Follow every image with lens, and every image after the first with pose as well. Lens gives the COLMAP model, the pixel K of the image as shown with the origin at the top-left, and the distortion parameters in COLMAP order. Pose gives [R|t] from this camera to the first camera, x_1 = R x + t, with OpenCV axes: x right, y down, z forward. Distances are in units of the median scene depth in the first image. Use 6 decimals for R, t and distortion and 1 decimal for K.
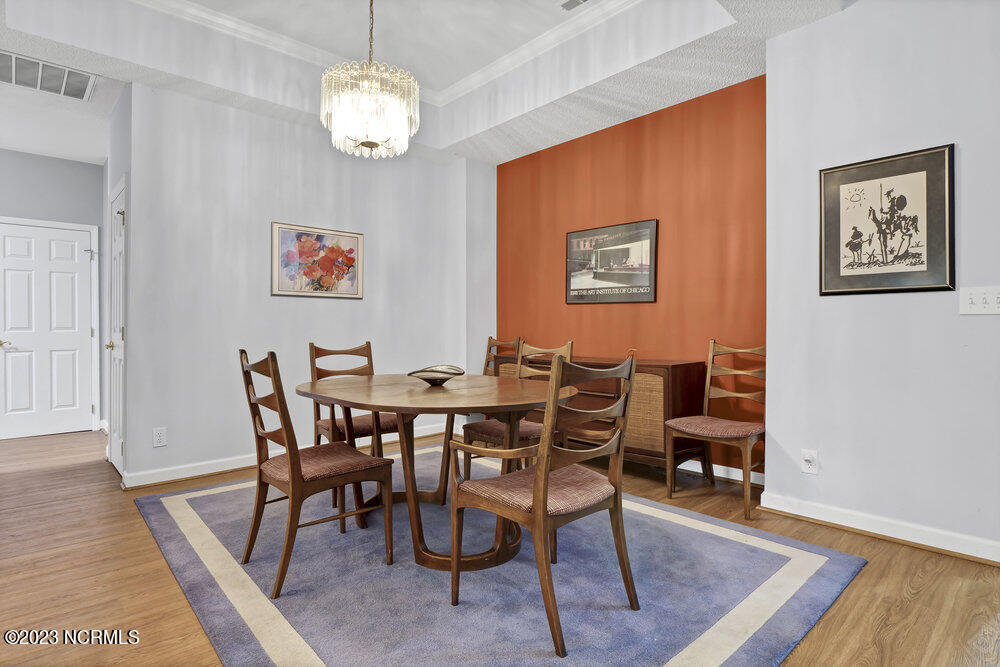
lens RADIAL K [[549.5, 0, 500.0], [0, 549.5, 333.5], [0, 0, 1]] dist [-0.015047, -0.000063]
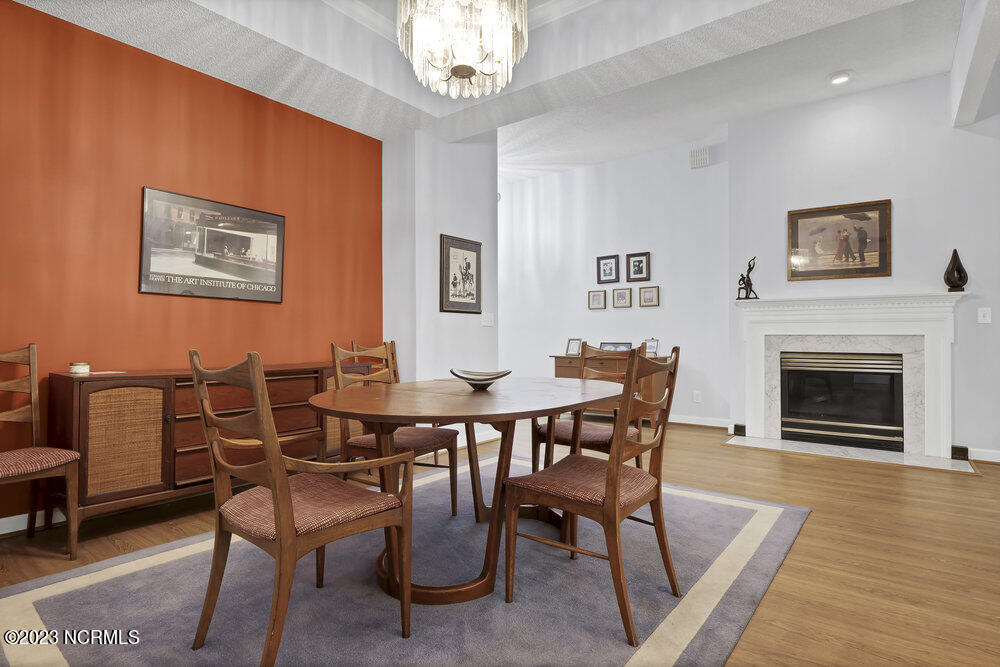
lens RADIAL K [[513.7, 0, 508.5], [0, 513.7, 329.3], [0, 0, 1]] dist [-0.000402, -0.000238]
pose [[-0.203730, 0.017464, 0.978871, -0.657542], [0.009733, 0.999828, -0.015813, 0.005764], [-0.978979, 0.006306, -0.203864, 0.787795]]
